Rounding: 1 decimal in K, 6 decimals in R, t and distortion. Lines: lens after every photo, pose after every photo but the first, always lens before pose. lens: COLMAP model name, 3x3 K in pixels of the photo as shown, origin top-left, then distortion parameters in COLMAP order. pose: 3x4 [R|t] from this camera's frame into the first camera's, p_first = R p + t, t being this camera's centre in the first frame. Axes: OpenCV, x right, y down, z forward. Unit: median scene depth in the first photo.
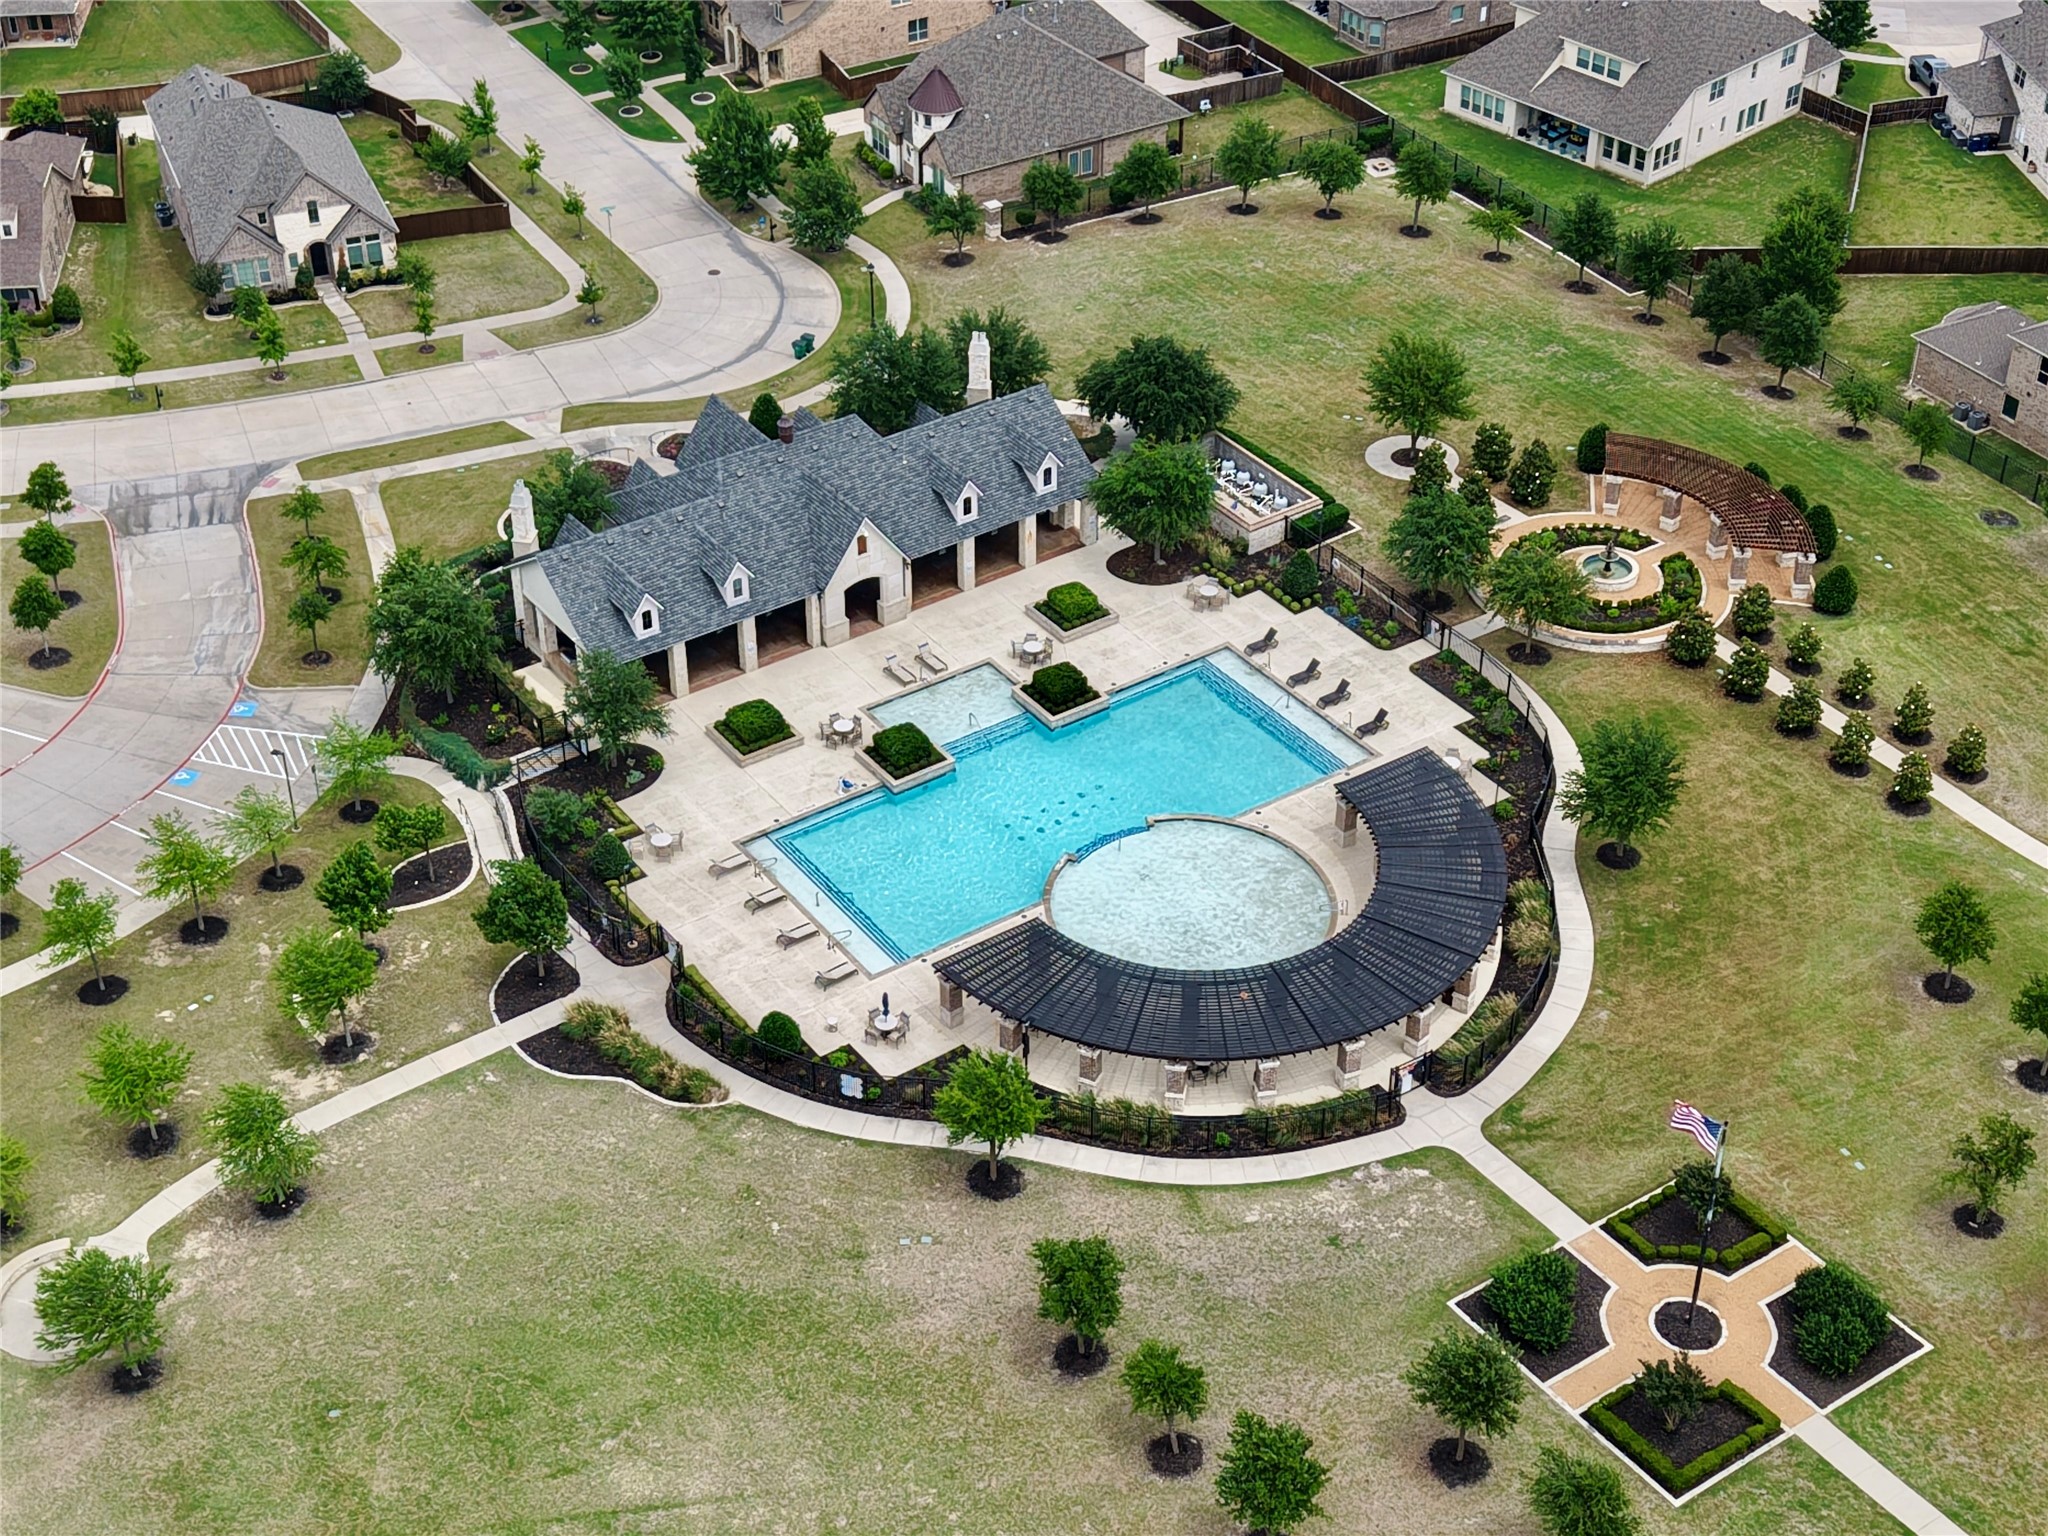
lens RADIAL K [[2914.7, 0, 1019.4], [0, 2914.7, 776.0], [0, 0, 1]] dist [0.050019, 0.000000]
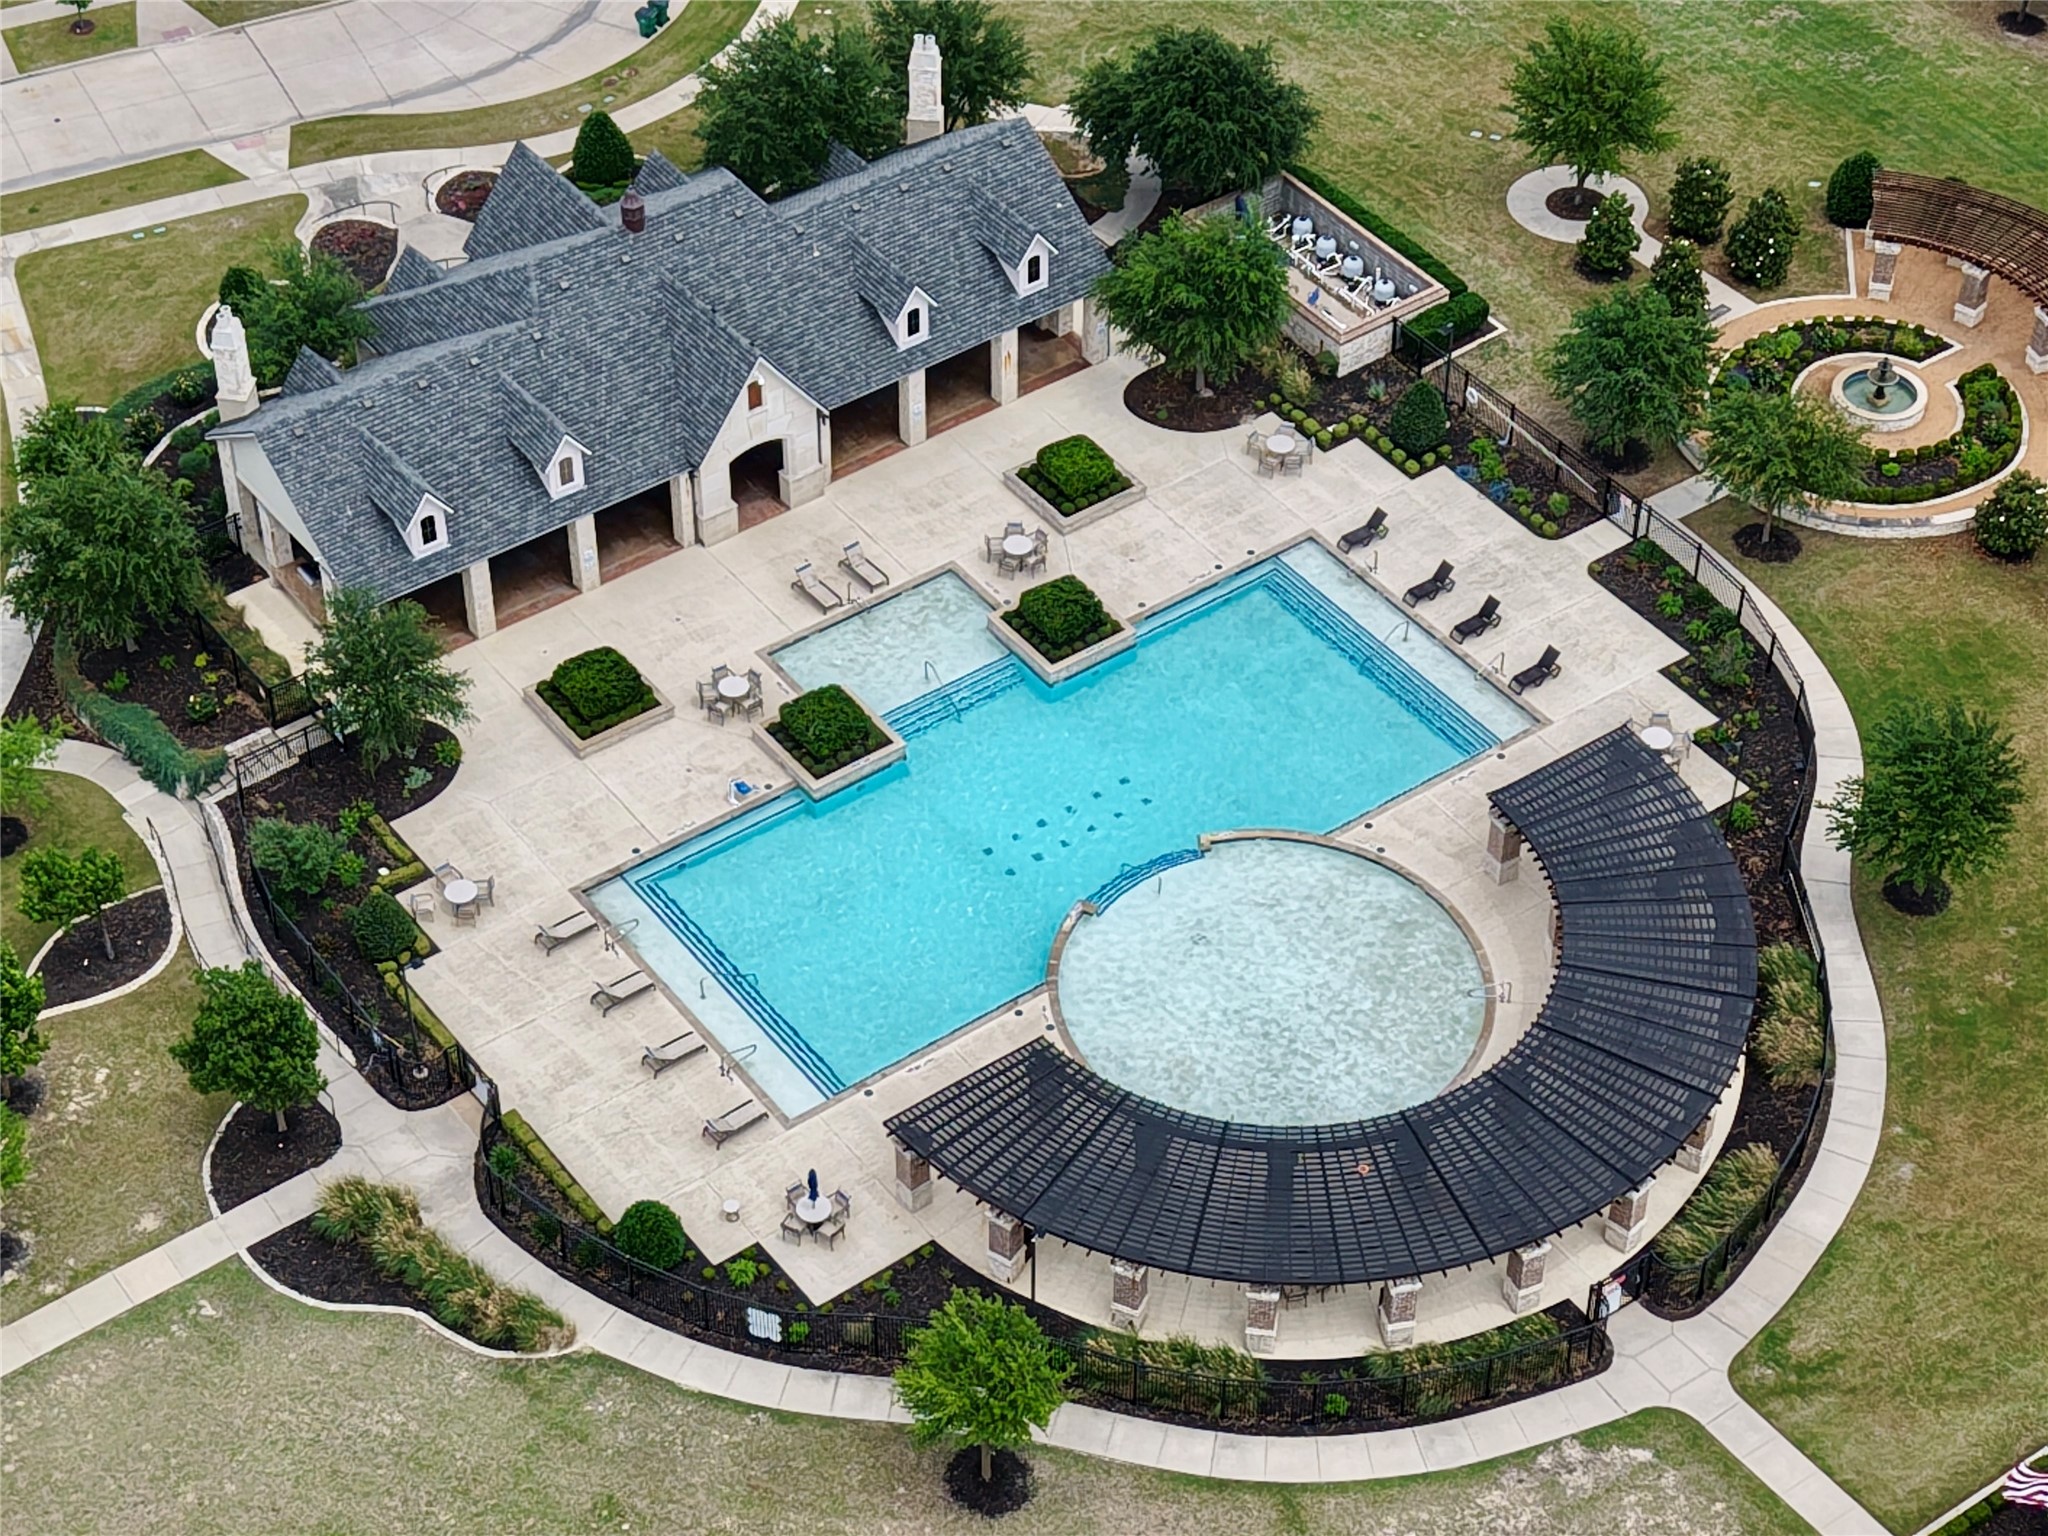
lens RADIAL K [[3874.3, 0, 1018.3], [0, 3874.3, 761.4], [0, 0, 1]] dist [0.054342, 0.000000]
pose [[0.999699, -0.015251, 0.019200, -0.013388], [0.012981, 0.993481, 0.113256, -0.099675], [-0.020802, -0.112972, 0.993380, 0.131065]]
